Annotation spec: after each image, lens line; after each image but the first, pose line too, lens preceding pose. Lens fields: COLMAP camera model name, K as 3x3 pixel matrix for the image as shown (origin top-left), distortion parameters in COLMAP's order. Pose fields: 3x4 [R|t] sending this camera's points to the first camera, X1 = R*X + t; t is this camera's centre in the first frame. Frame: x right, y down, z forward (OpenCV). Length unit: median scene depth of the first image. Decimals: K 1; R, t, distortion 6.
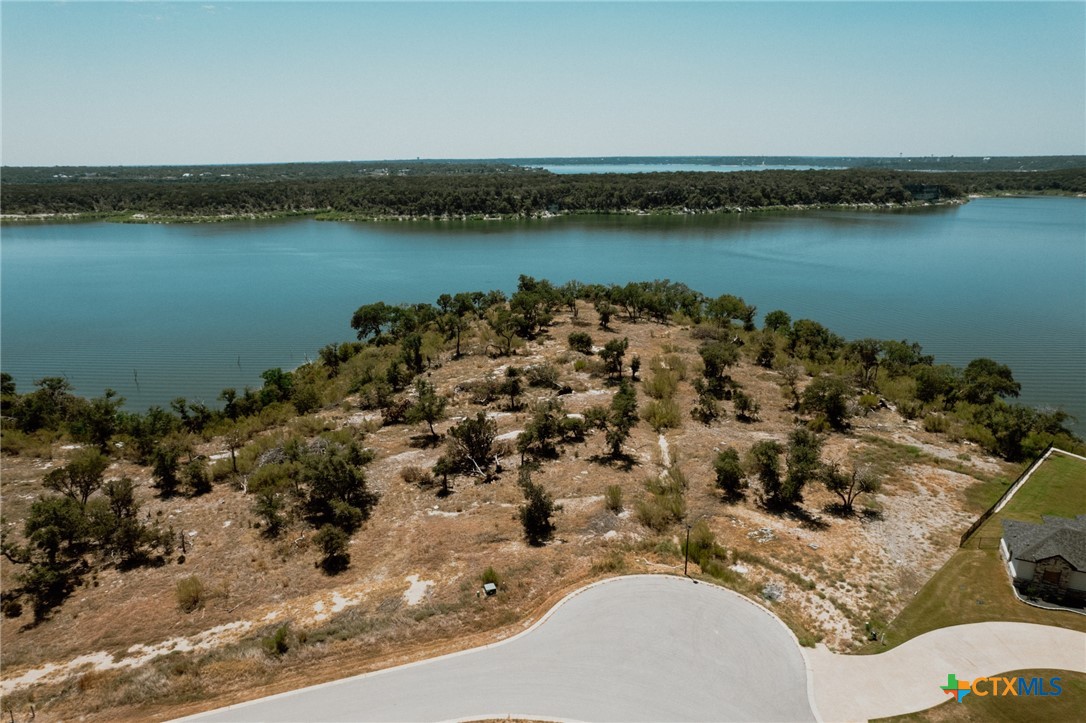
lens RADIAL K [[694.1, 0, 540.0], [0, 694.1, 366.0], [0, 0, 1]] dist [-0.084126, 0.077911]
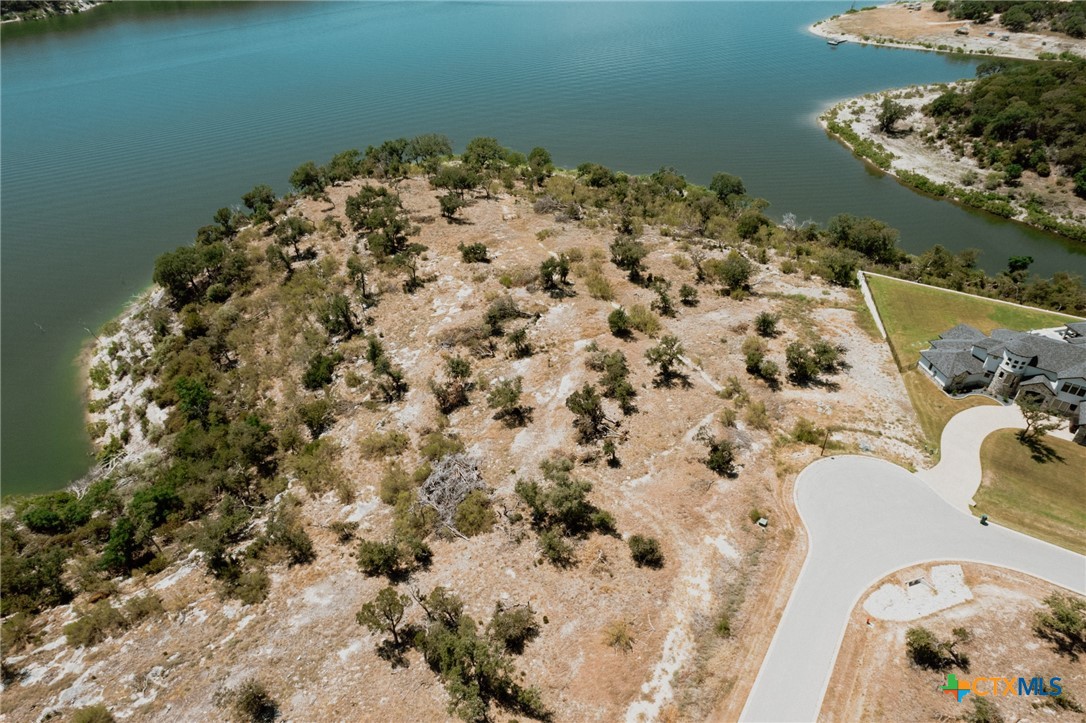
lens RADIAL K [[694.1, 0, 540.0], [0, 694.1, 366.0], [0, 0, 1]] dist [-0.084126, 0.077911]
pose [[0.802324, -0.360267, 0.475904, -0.637565], [0.179033, 0.905848, 0.383910, -0.393442], [-0.569406, -0.222817, 0.791283, 0.097983]]
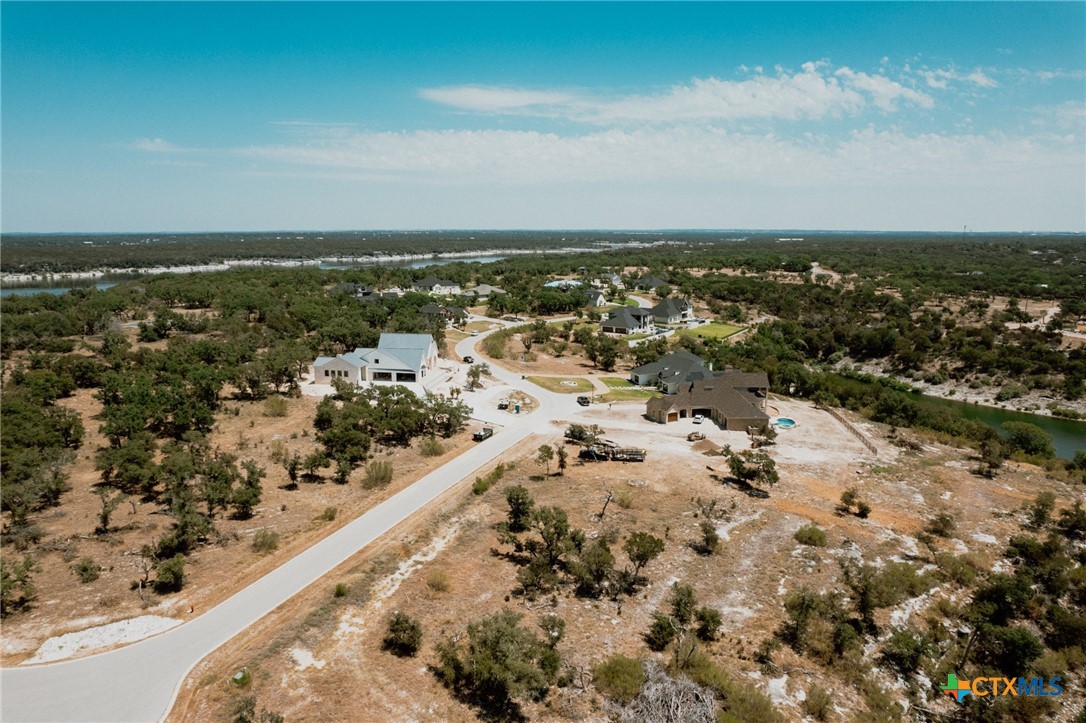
lens RADIAL K [[694.1, 0, 540.0], [0, 694.1, 366.0], [0, 0, 1]] dist [-0.084126, 0.077911]
pose [[-0.683086, 0.147512, -0.715286, 0.189818], [-0.209420, 0.898701, 0.385330, -0.409015], [0.699669, 0.413009, -0.582998, 1.079092]]
